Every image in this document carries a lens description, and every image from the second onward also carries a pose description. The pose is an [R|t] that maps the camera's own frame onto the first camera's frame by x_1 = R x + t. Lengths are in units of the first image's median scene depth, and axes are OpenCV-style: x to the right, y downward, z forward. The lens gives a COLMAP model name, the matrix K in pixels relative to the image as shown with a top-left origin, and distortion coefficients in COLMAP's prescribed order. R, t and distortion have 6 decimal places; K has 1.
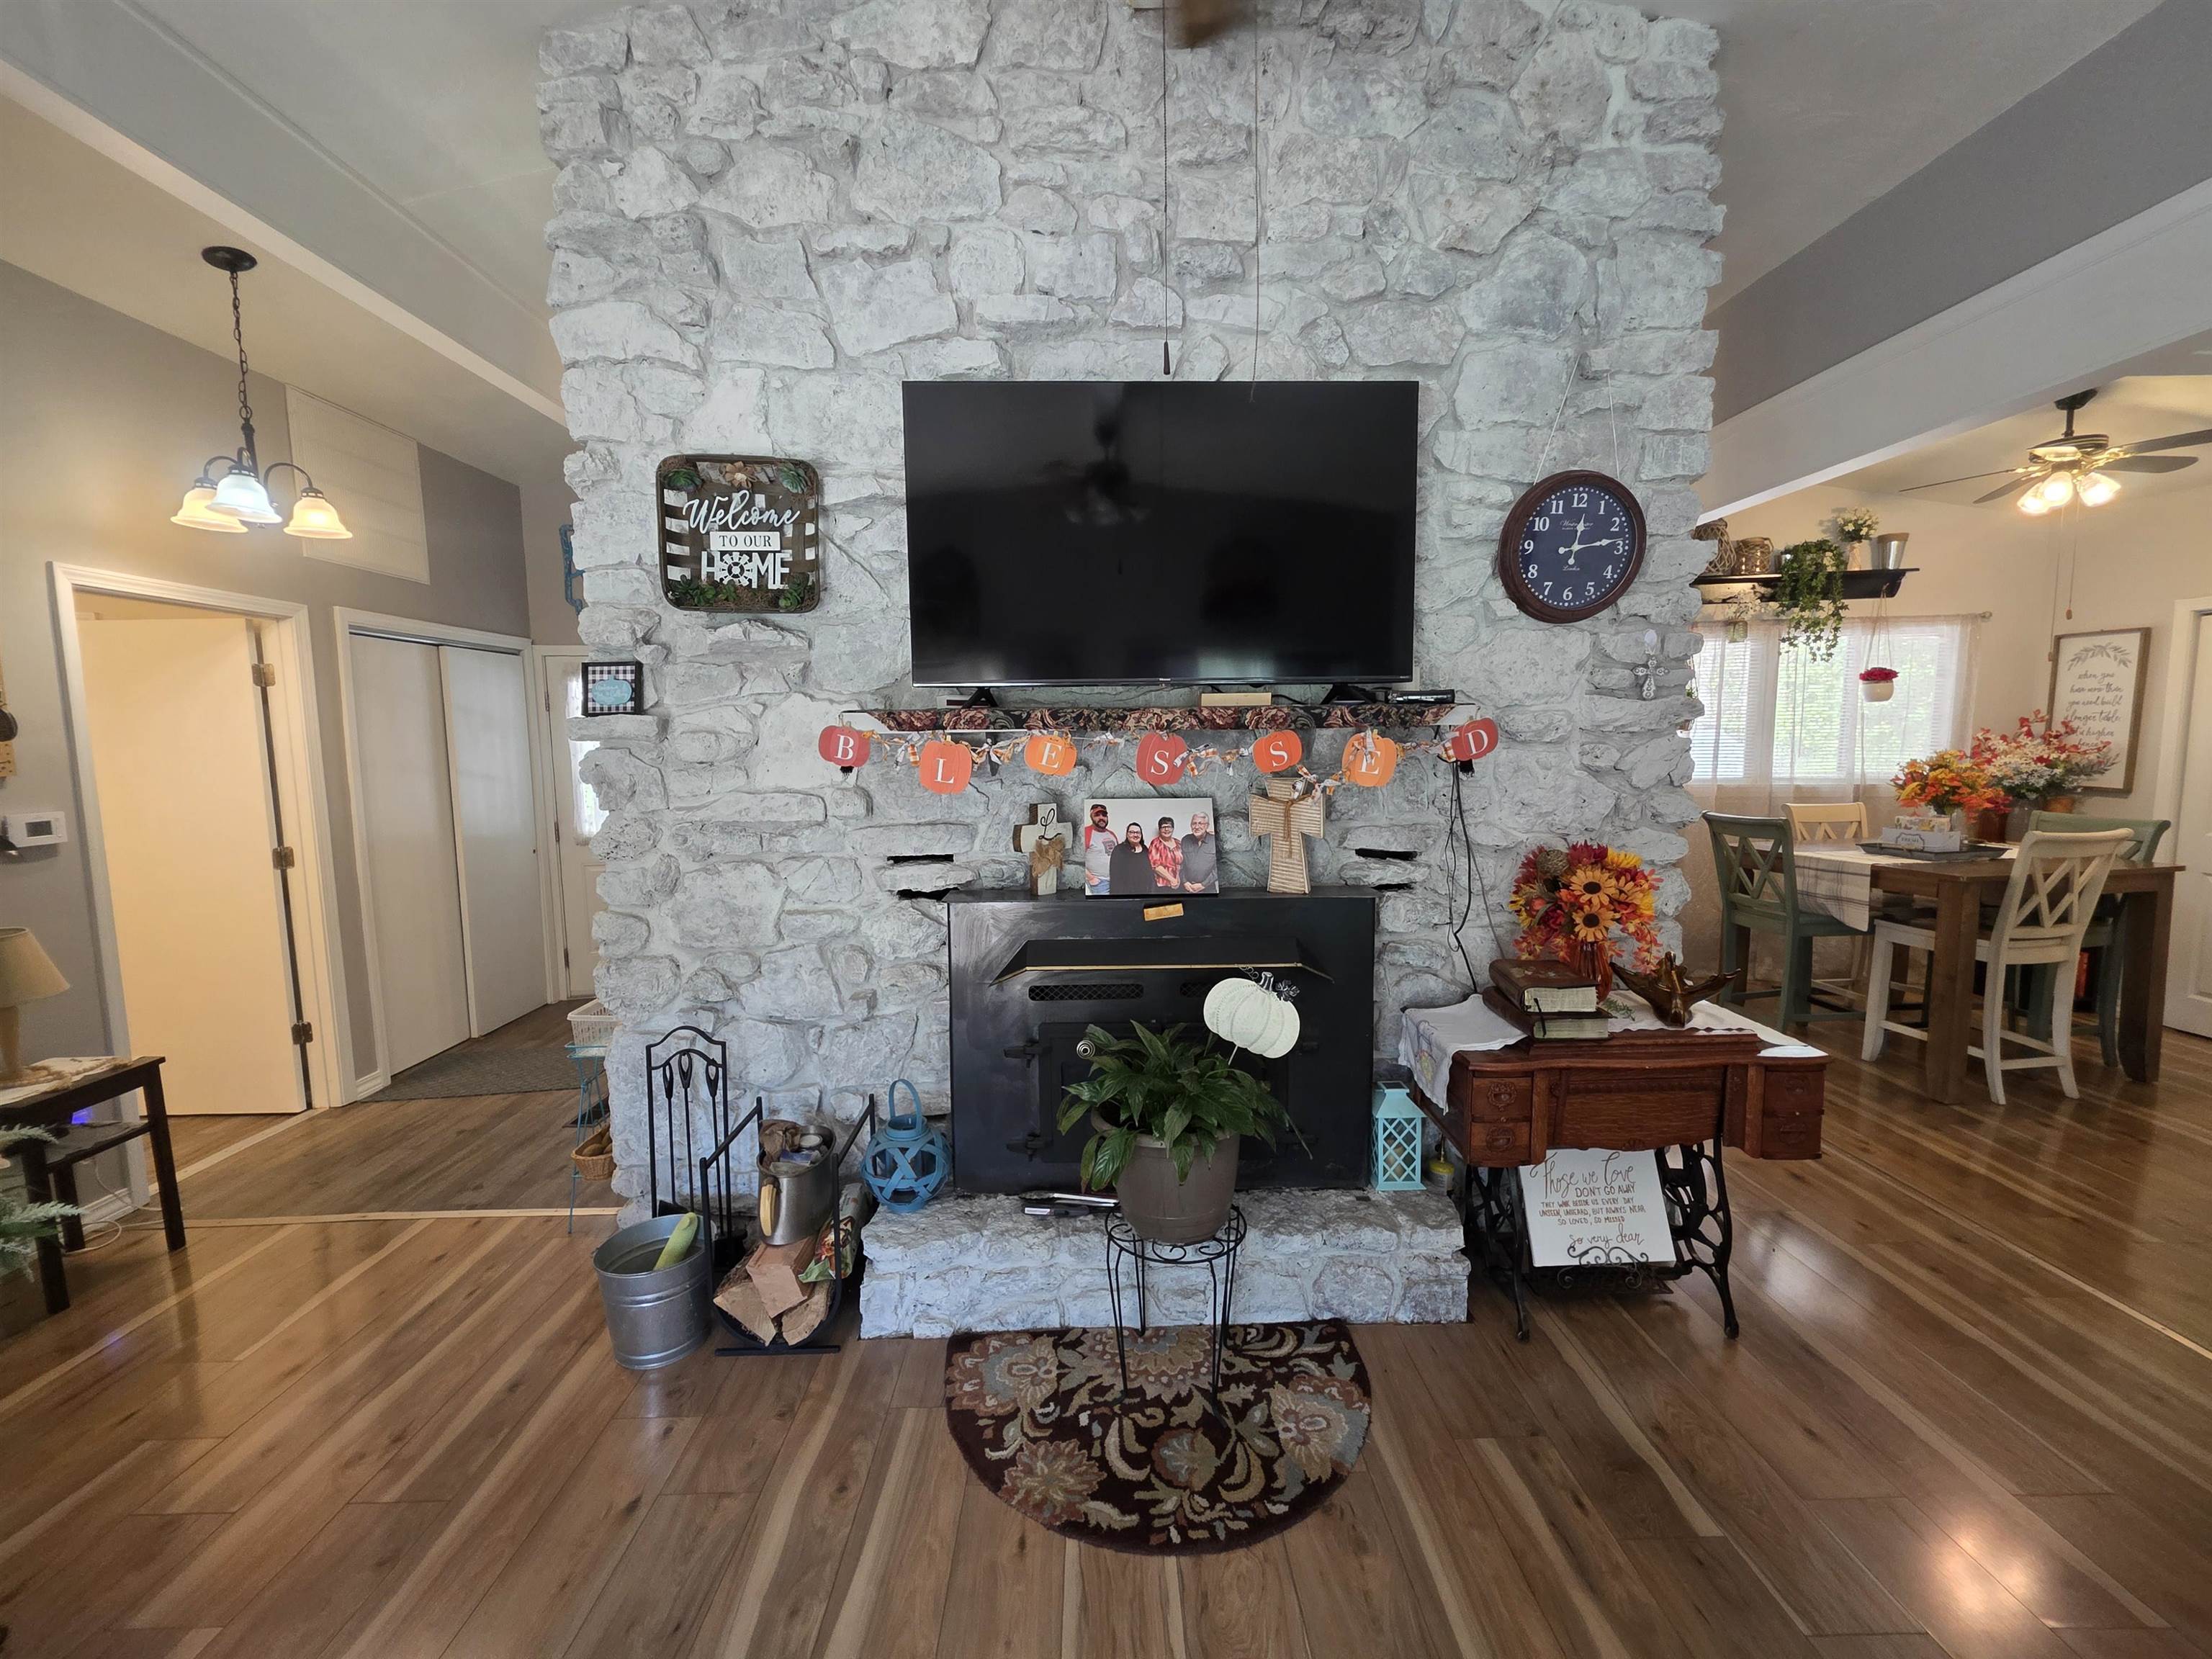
lens RADIAL K [[894.4, 0, 1108.1], [0, 894.4, 826.8], [0, 0, 1]] dist [0.001203, -0.000282]
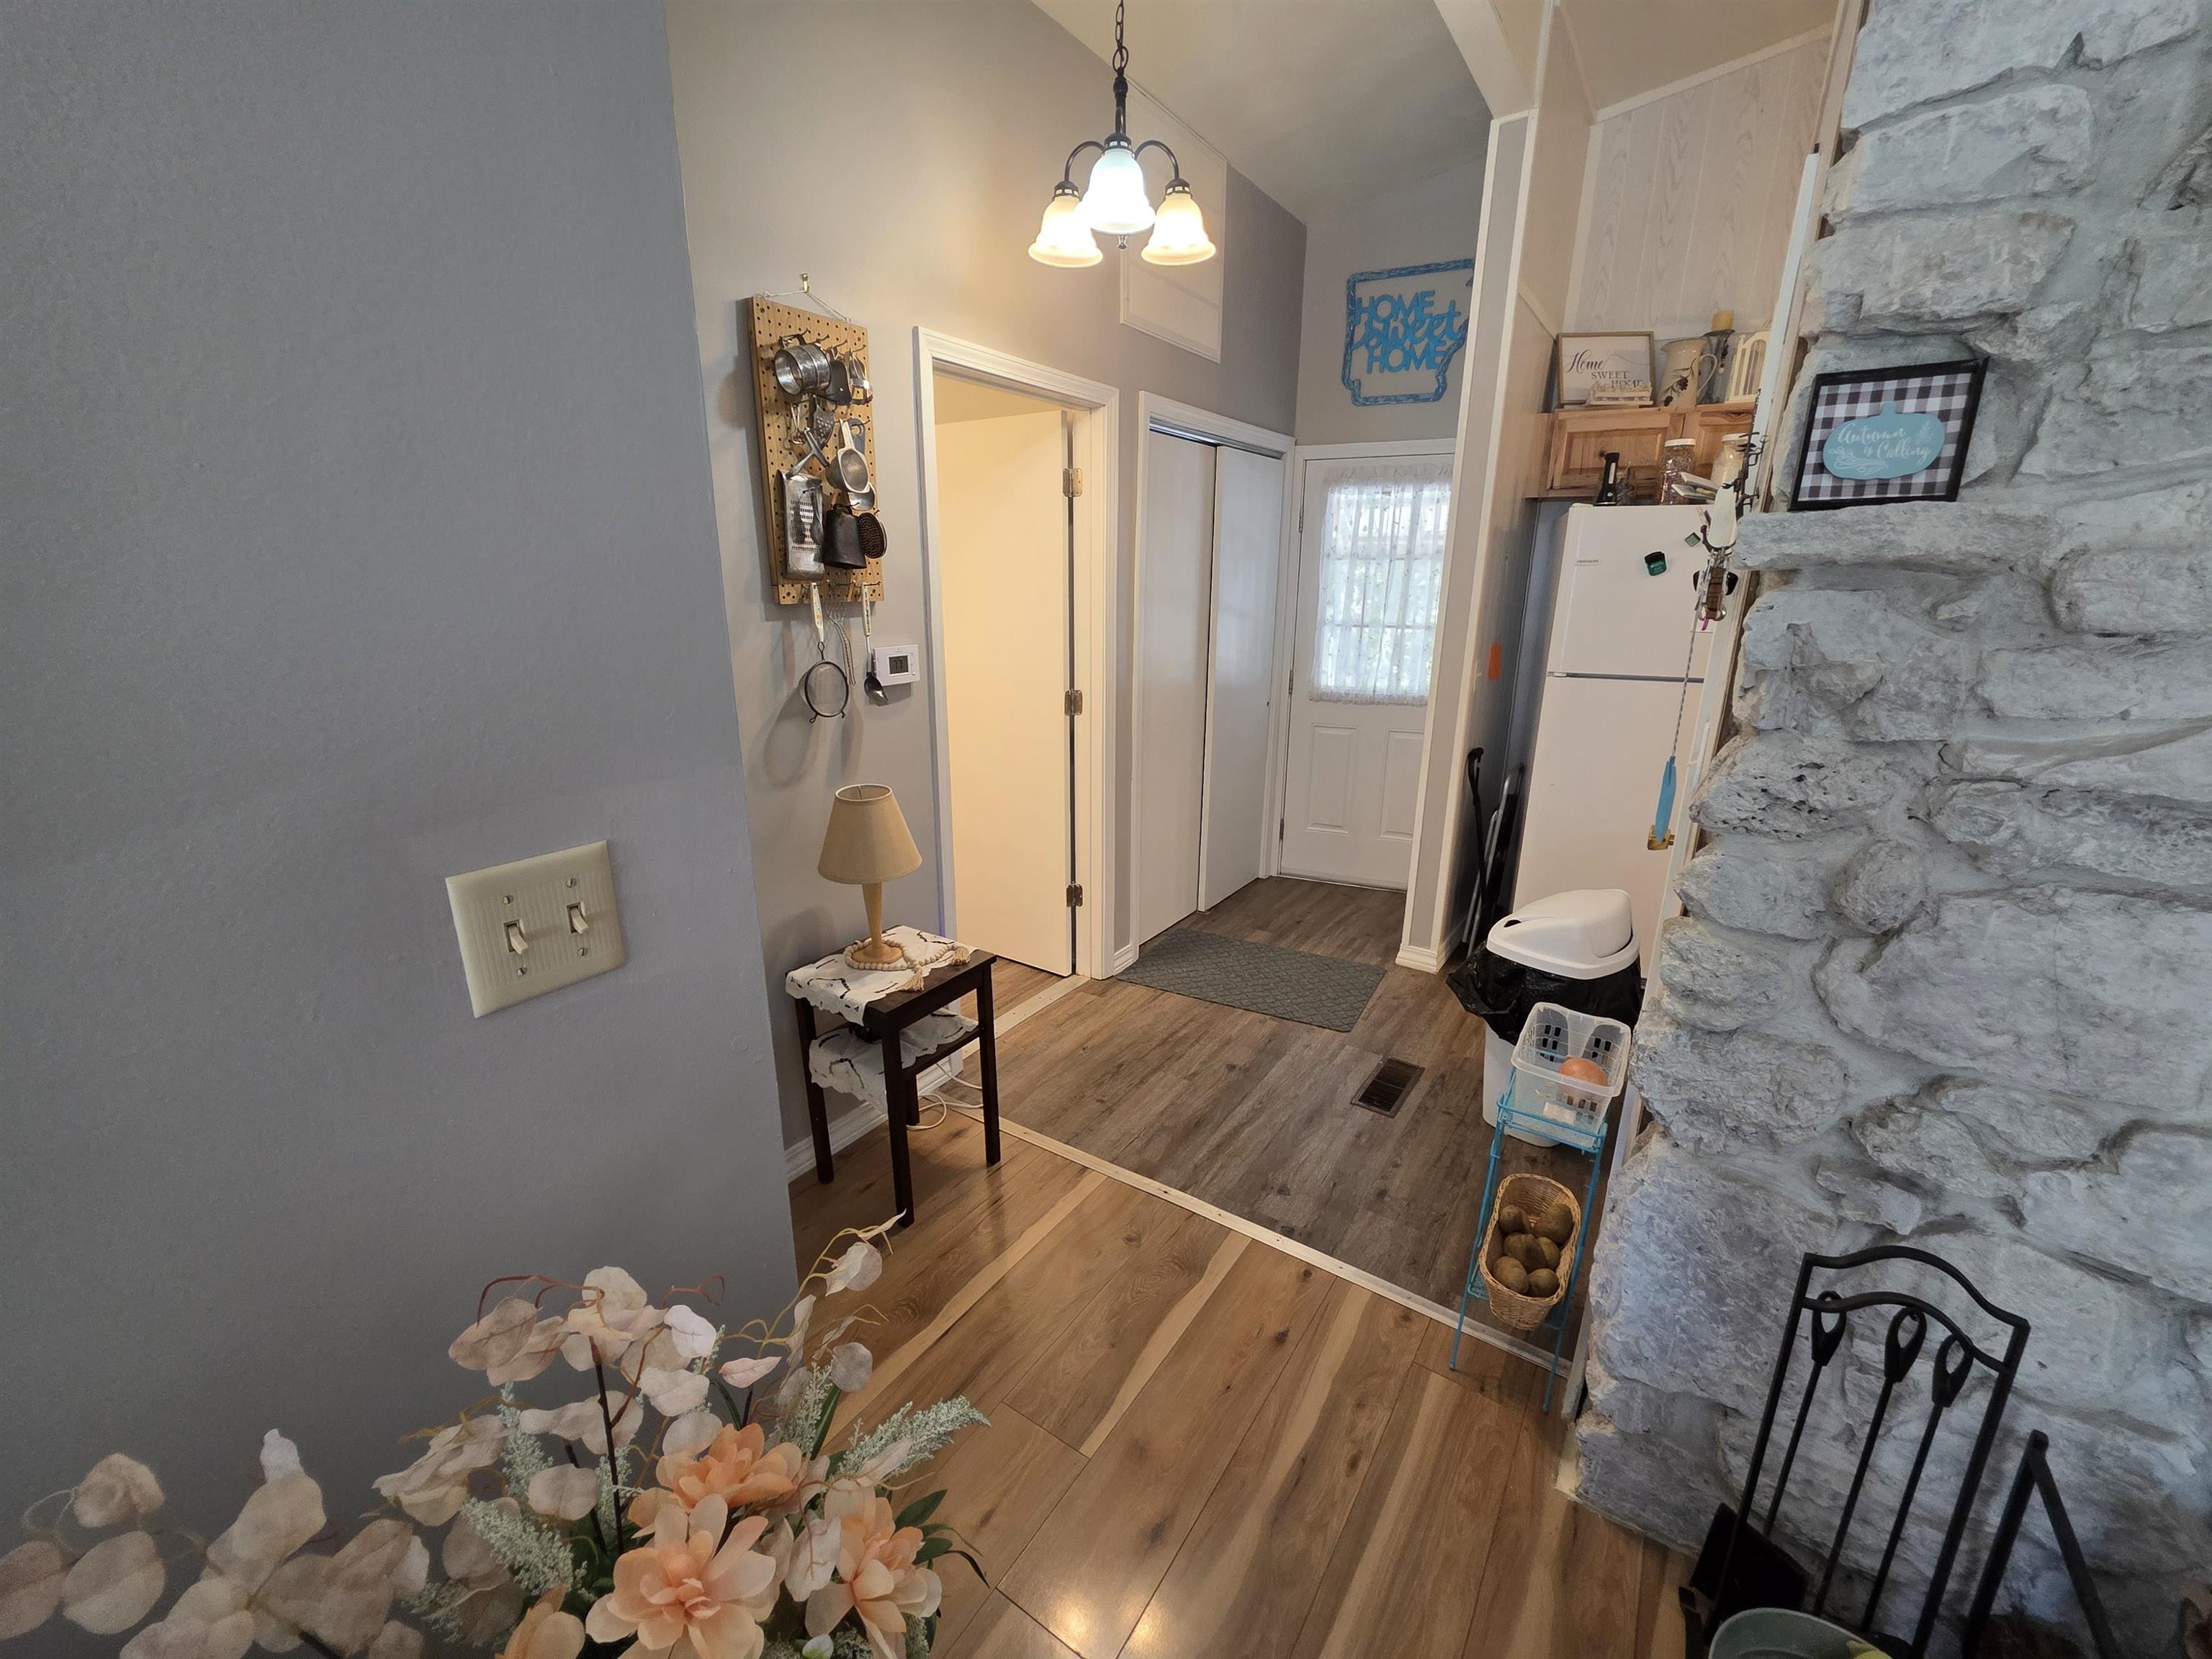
lens RADIAL K [[890.4, 0, 1105.7], [0, 890.4, 826.5], [0, 0, 1]] dist [0.001256, 0.000474]
pose [[0.814988, 0.175742, -0.552185, -0.565436], [-0.073963, 0.976656, 0.201672, -0.035554], [0.574738, -0.123519, 0.808962, 0.428216]]
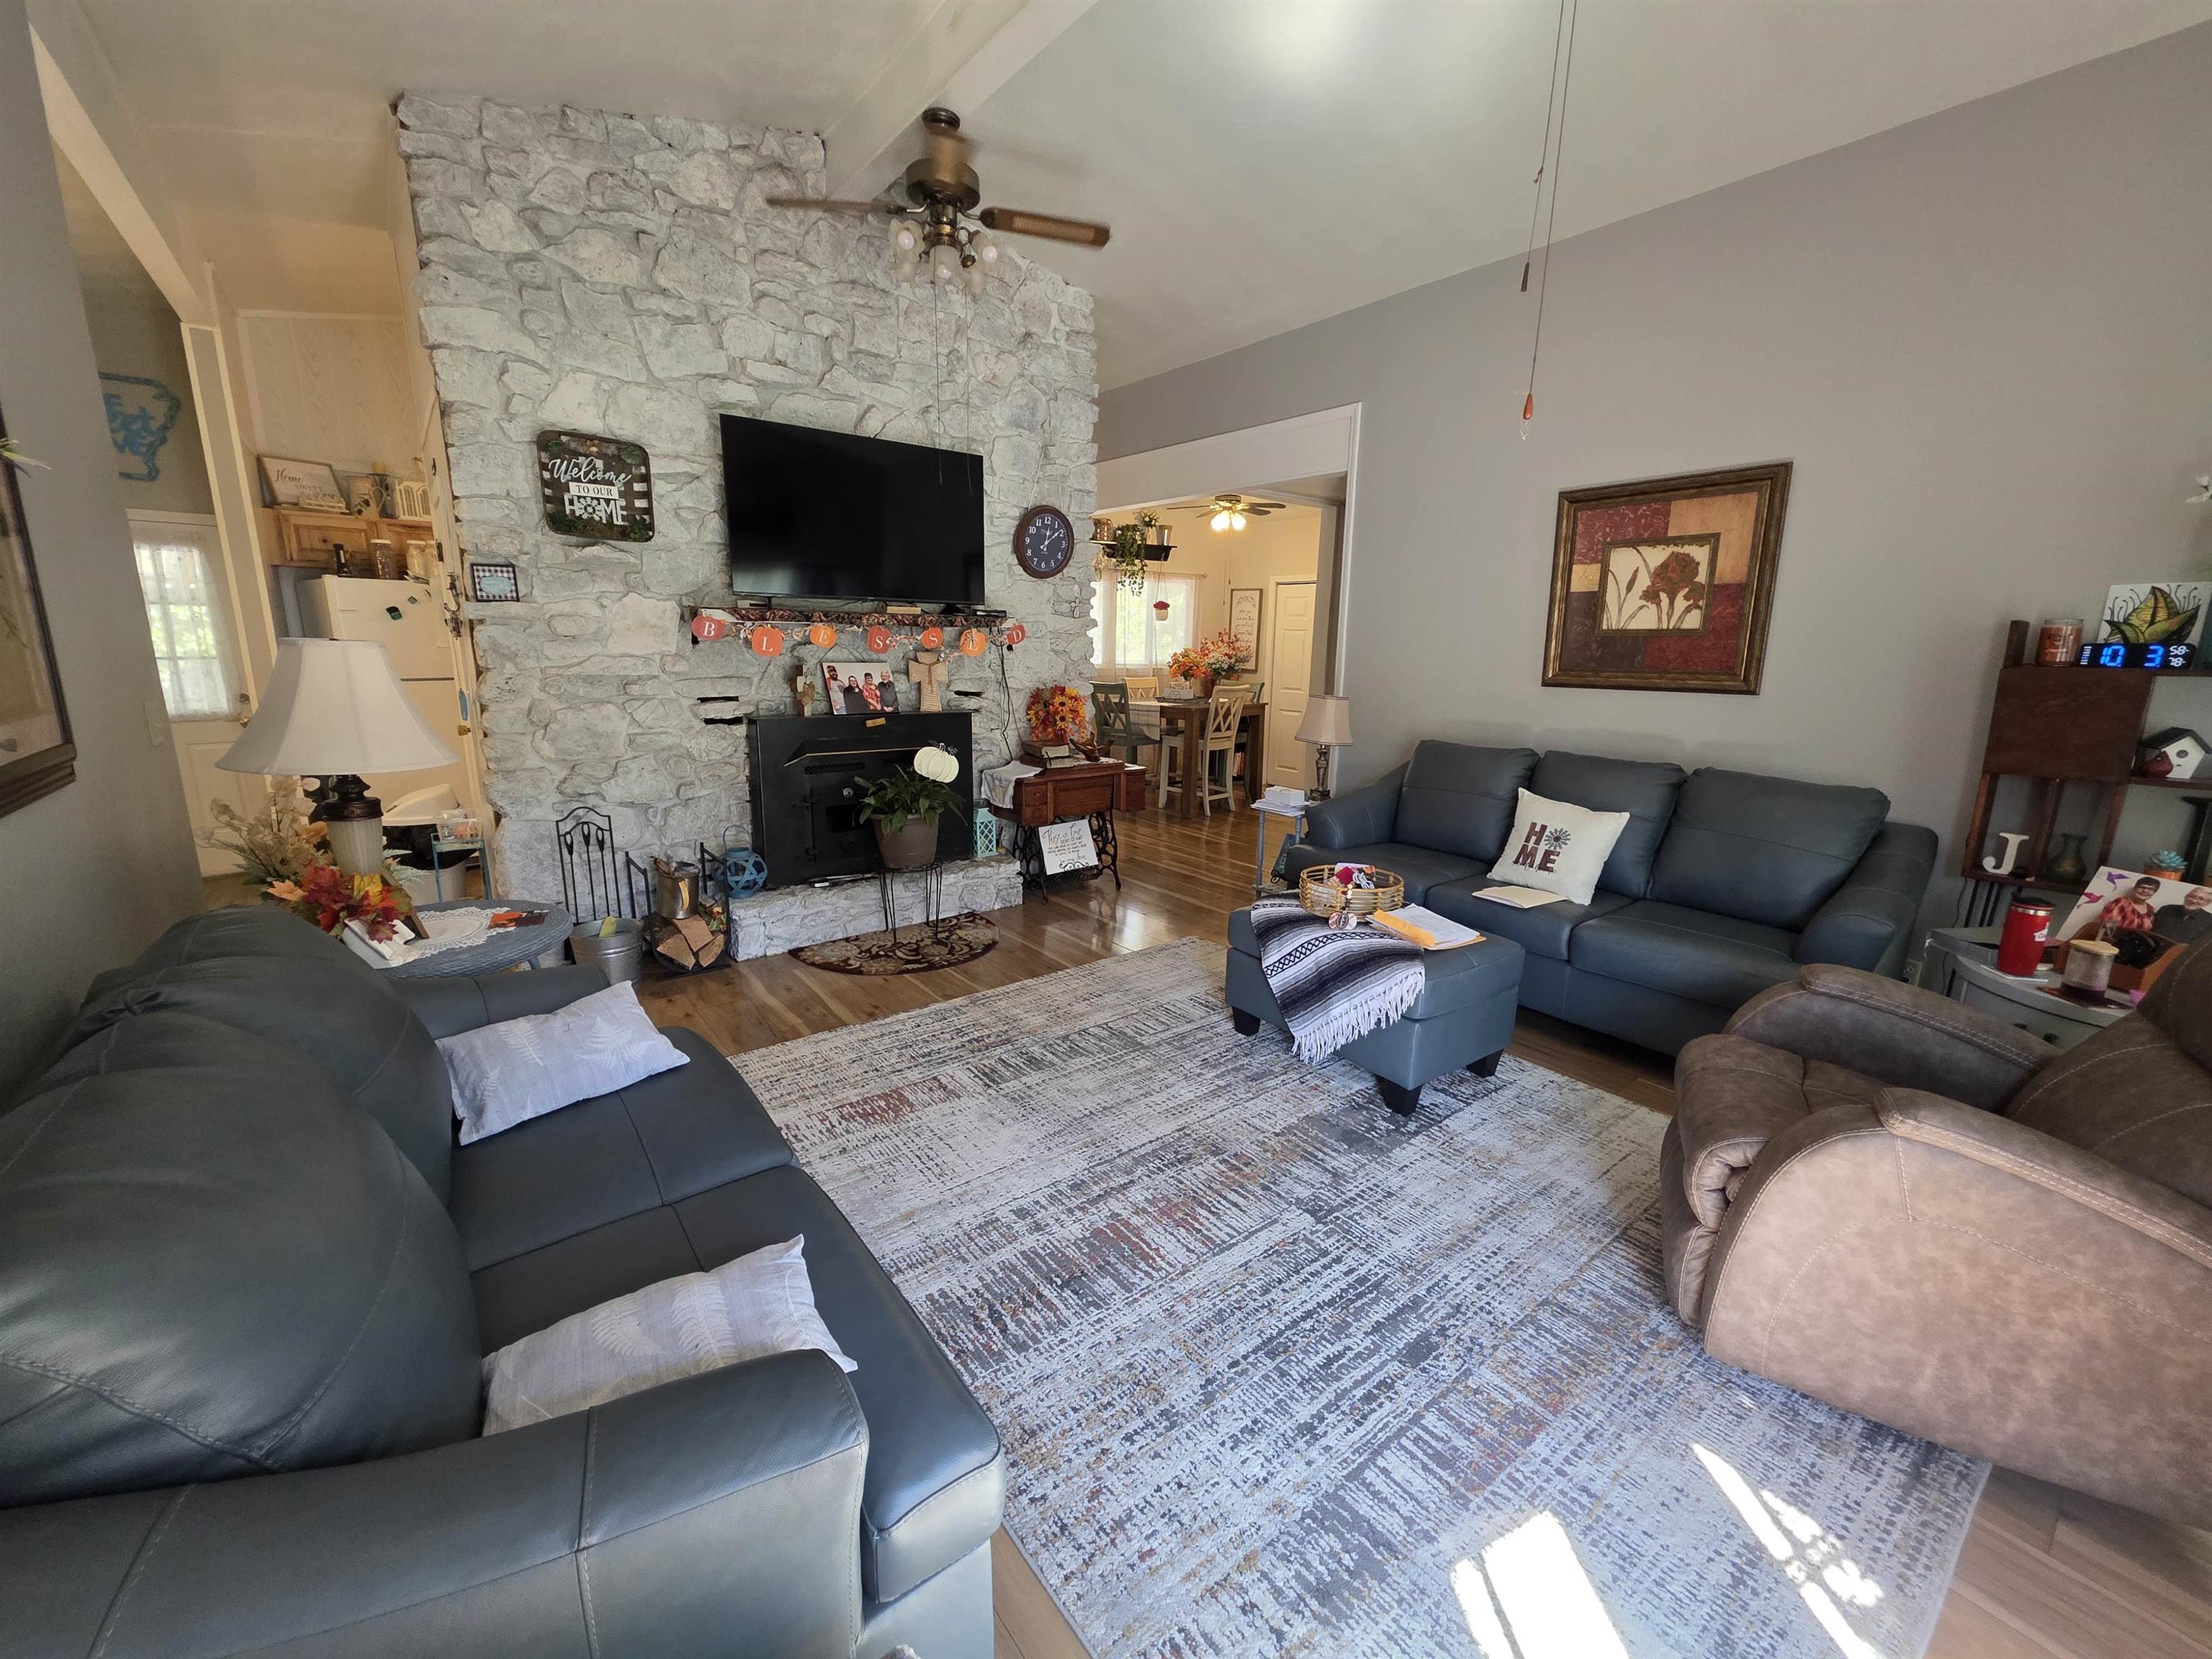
lens RADIAL K [[884.2, 0, 1106.0], [0, 884.2, 829.5], [0, 0, 1]] dist [0.002106, -0.000134]
pose [[0.801442, -0.102006, 0.589309, -0.624030], [0.032446, 0.991312, 0.127464, 0.089504], [-0.597191, -0.083034, 0.797789, -0.754212]]
